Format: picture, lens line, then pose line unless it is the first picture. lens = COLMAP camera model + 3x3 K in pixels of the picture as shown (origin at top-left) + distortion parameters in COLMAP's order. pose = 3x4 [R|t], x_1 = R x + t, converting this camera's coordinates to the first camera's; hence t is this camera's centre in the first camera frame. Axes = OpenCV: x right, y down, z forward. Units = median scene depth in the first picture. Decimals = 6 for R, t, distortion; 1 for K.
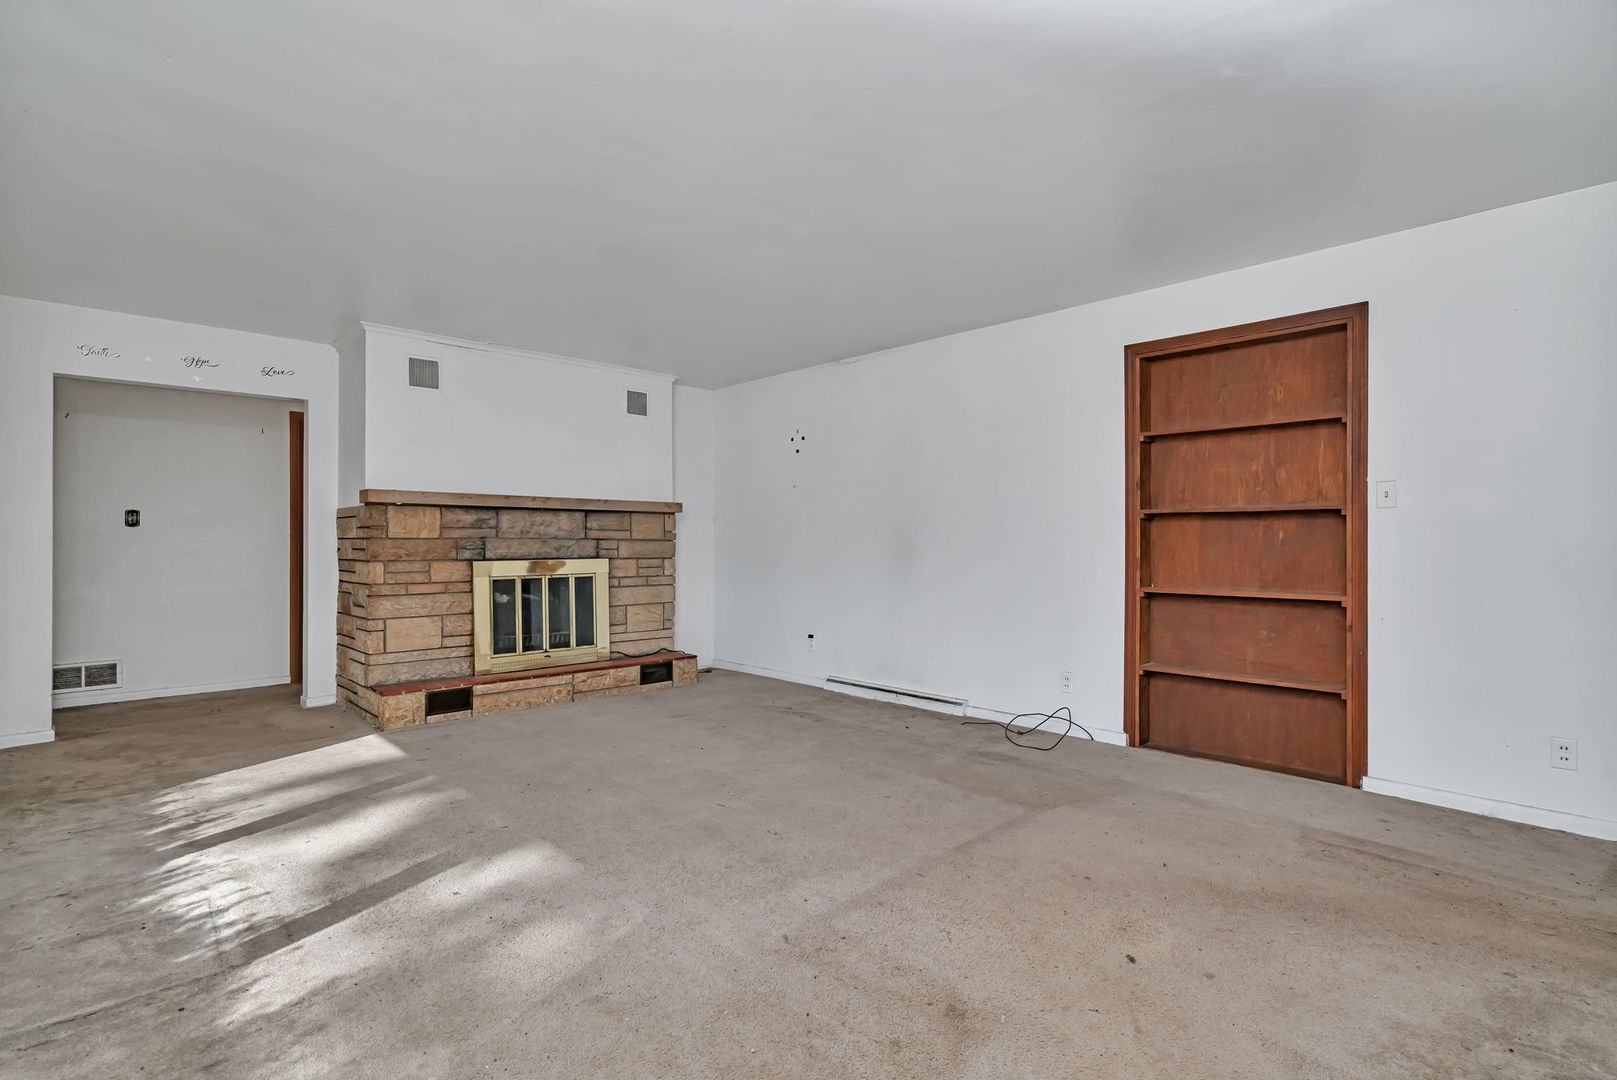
lens RADIAL K [[790.3, 0, 808.5], [0, 790.3, 540.0], [0, 0, 1]] dist [-0.001827, -0.001006]
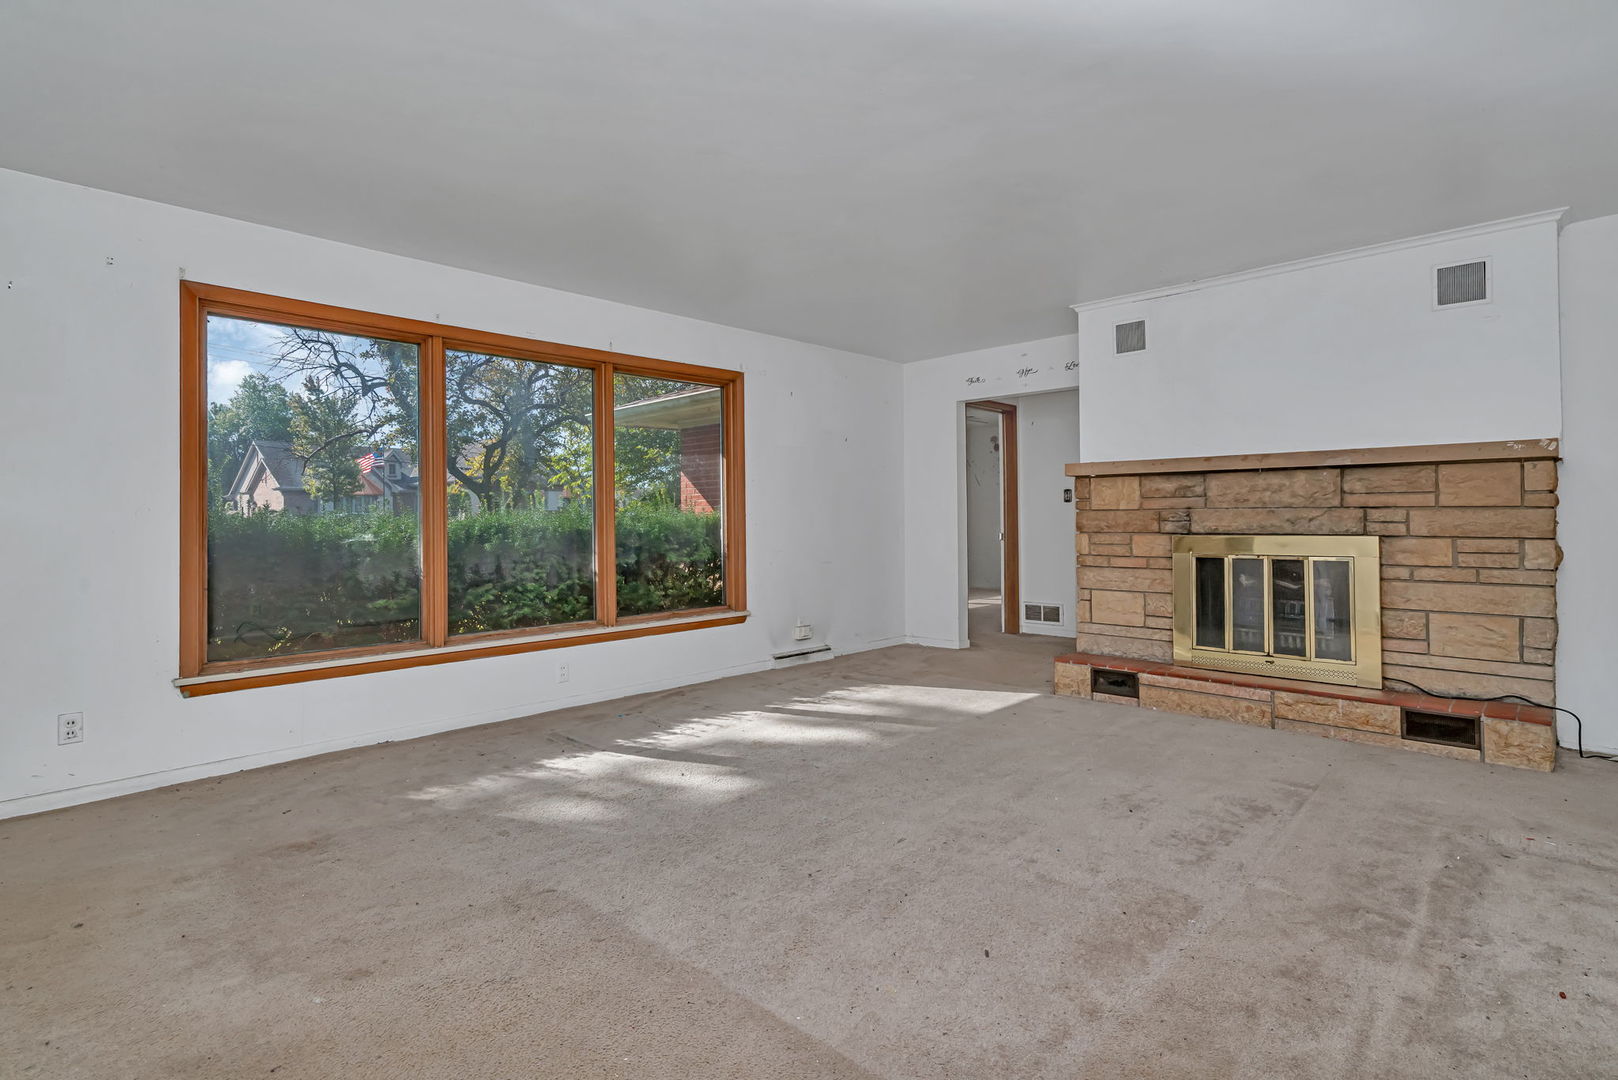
lens RADIAL K [[800.5, 0, 807.6], [0, 800.5, 503.7], [0, 0, 1]] dist [-0.002413, -0.000231]
pose [[0.033981, -0.016112, -0.999293, 0.433660], [0.010430, 0.999821, -0.015766, 0.001900], [0.999368, -0.009887, 0.034143, 0.536181]]
